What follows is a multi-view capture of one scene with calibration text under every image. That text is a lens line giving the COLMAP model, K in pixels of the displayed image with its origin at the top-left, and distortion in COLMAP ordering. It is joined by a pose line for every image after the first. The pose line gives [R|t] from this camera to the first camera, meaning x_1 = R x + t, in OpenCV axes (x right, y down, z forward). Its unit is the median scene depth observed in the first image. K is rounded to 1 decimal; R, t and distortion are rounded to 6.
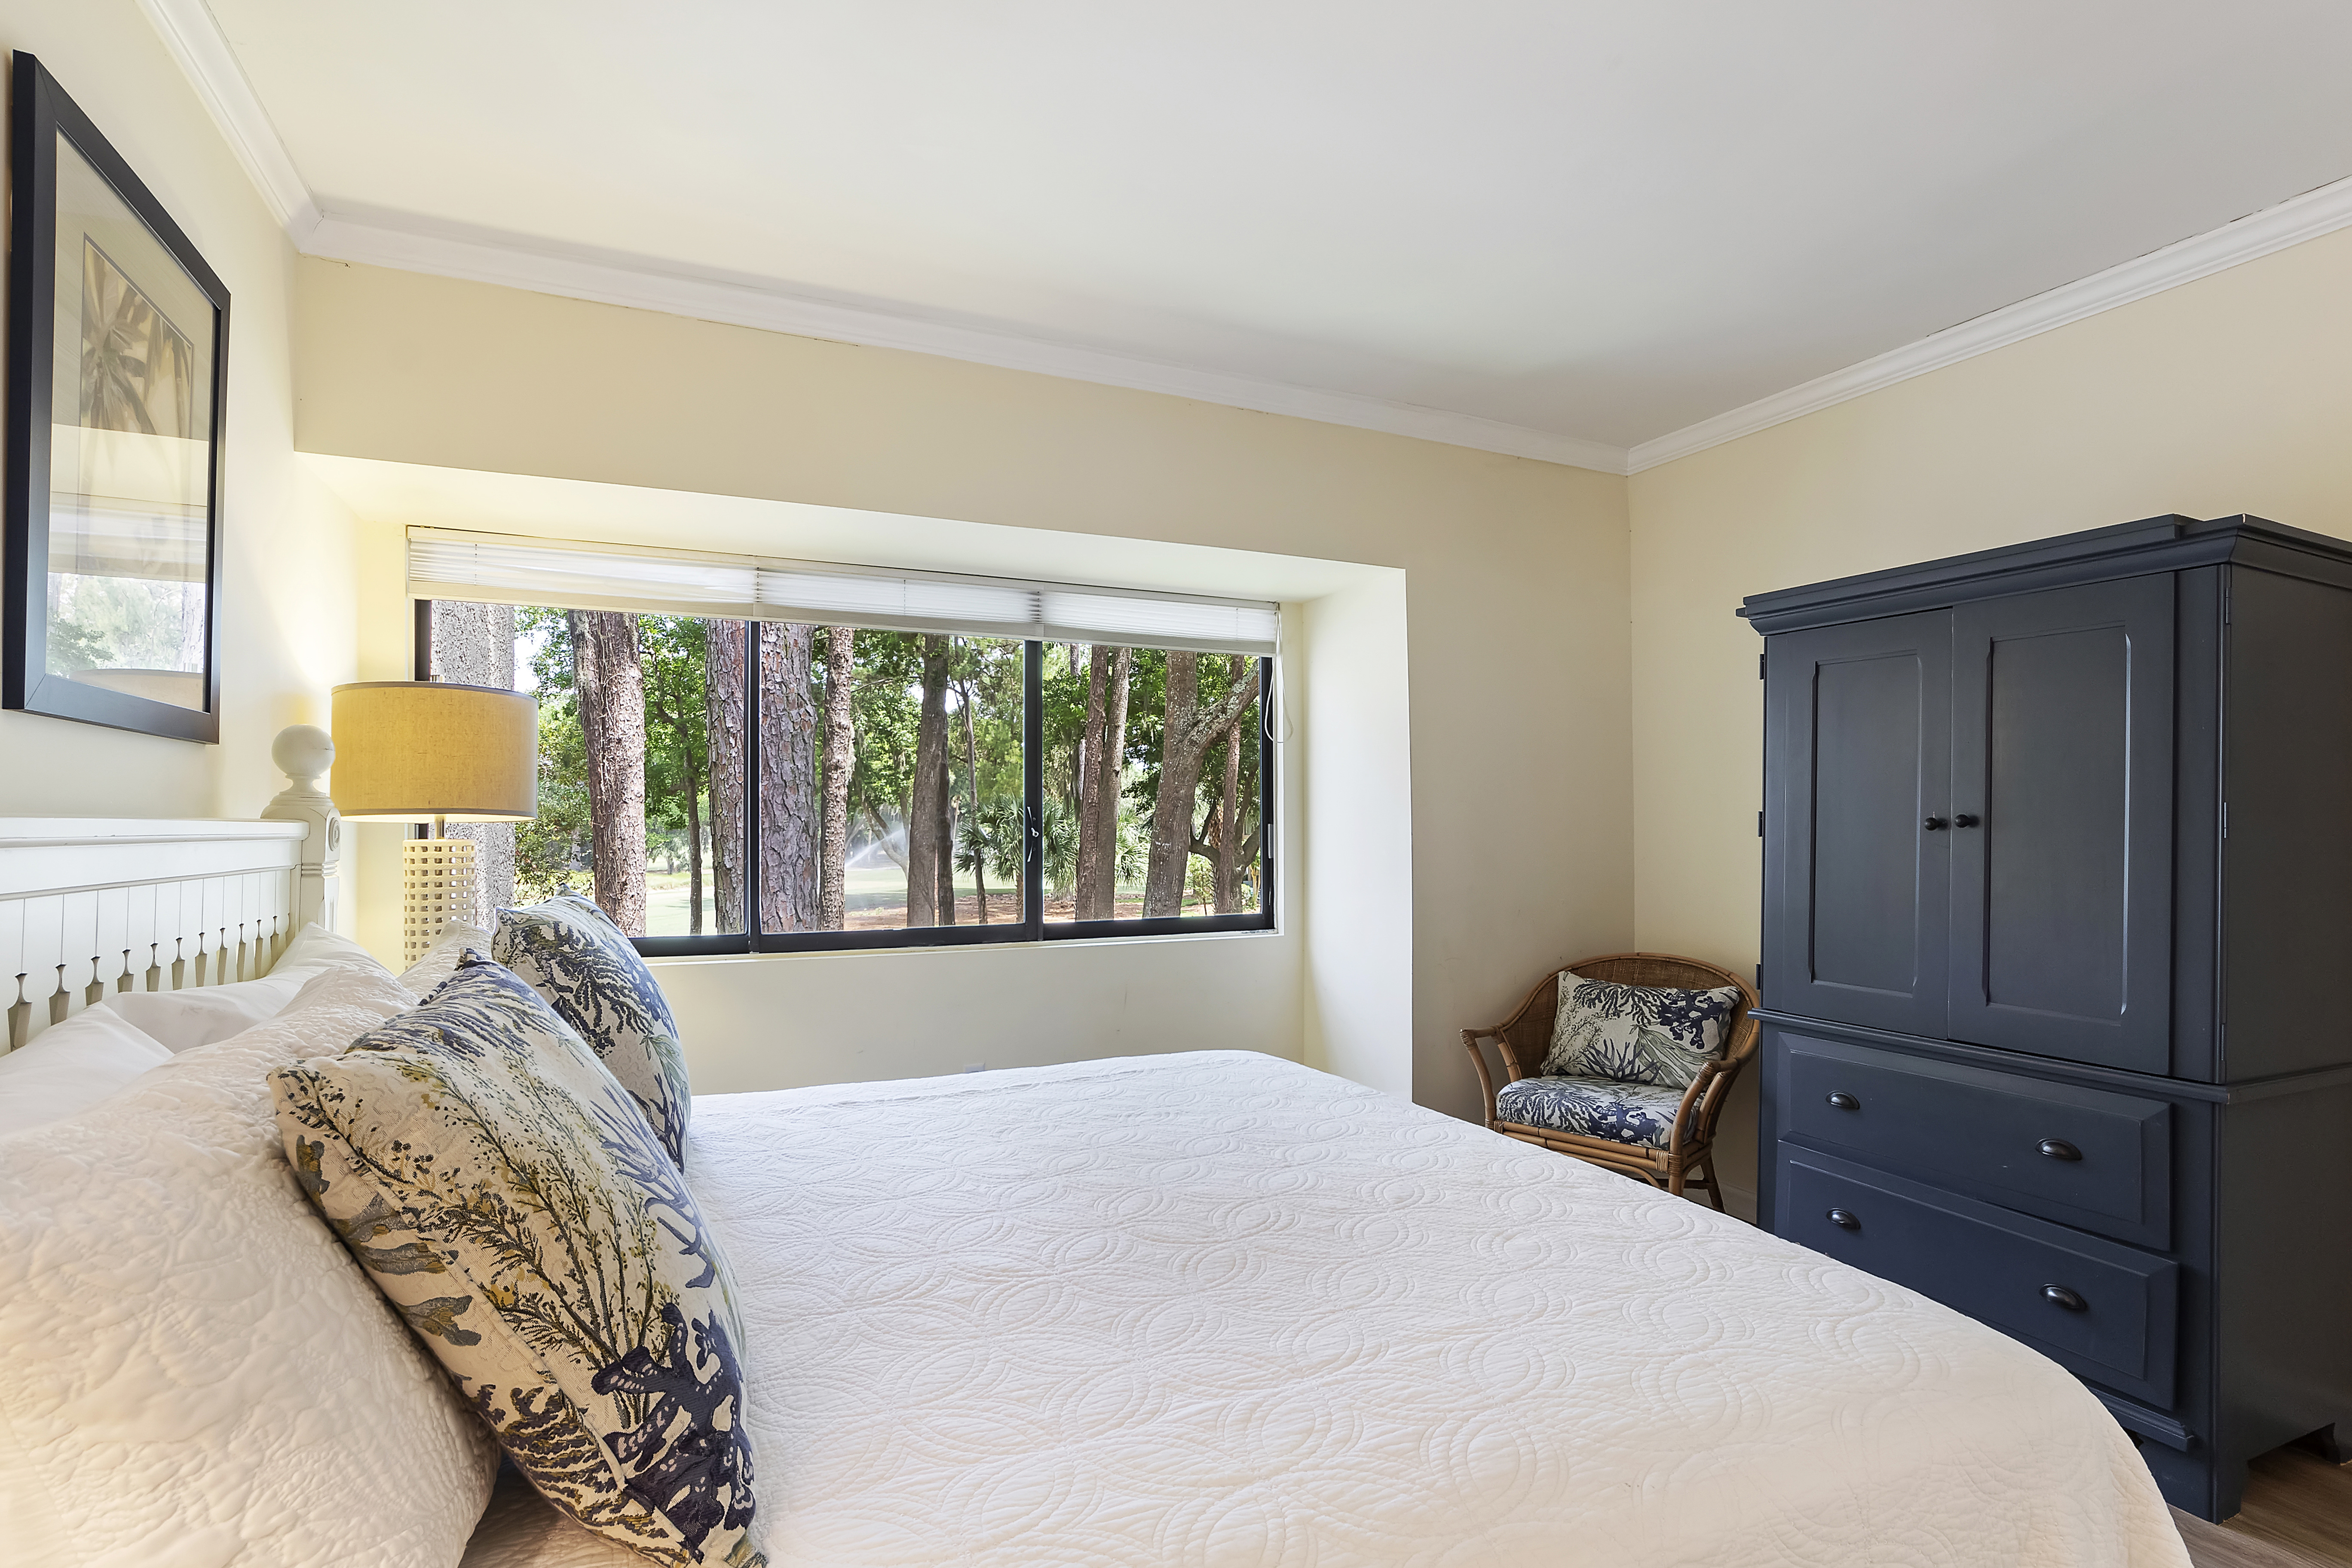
lens RADIAL K [[1157.2, 0, 1178.8], [0, 1157.2, 816.8], [0, 0, 1]] dist [-0.040153, 0.019018]
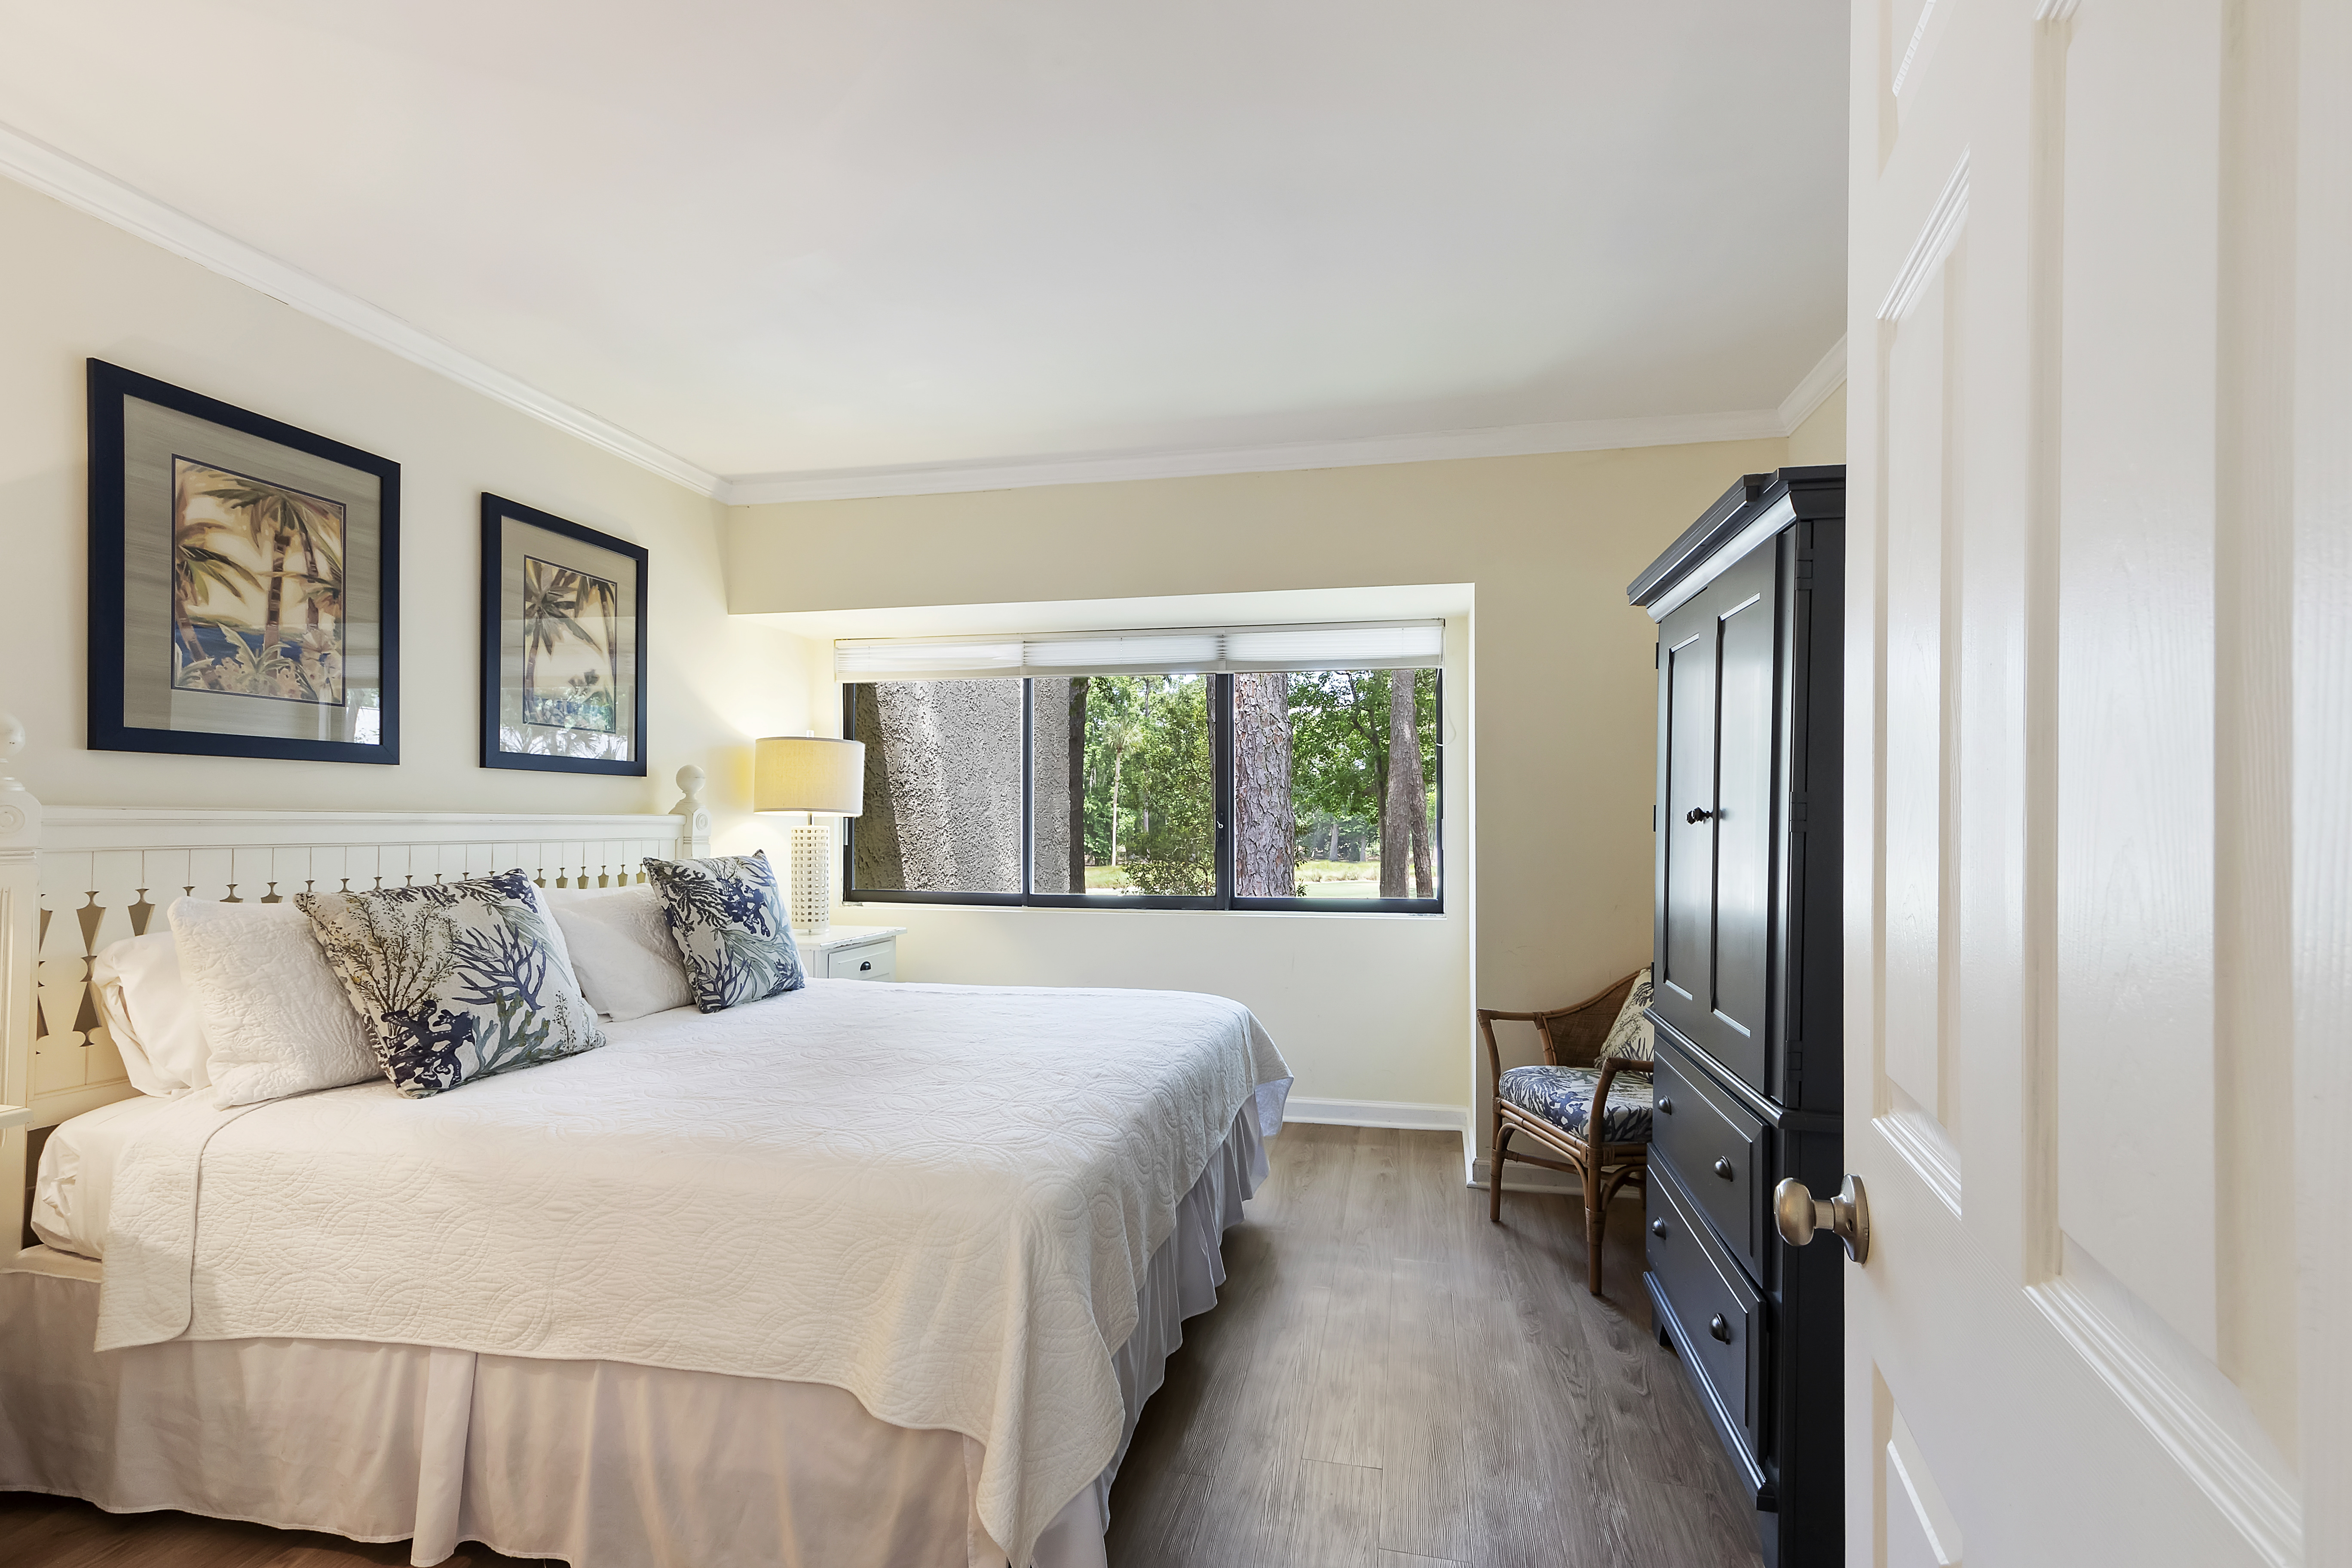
lens RADIAL K [[1091.6, 0, 1170.1], [0, 1091.6, 826.6], [0, 0, 1]] dist [0.008704, -0.000708]
pose [[0.797270, 0.006195, -0.603592, 1.243490], [0.000243, 0.999944, 0.010583, 0.005233], [0.603623, -0.008584, 0.797223, 0.021560]]
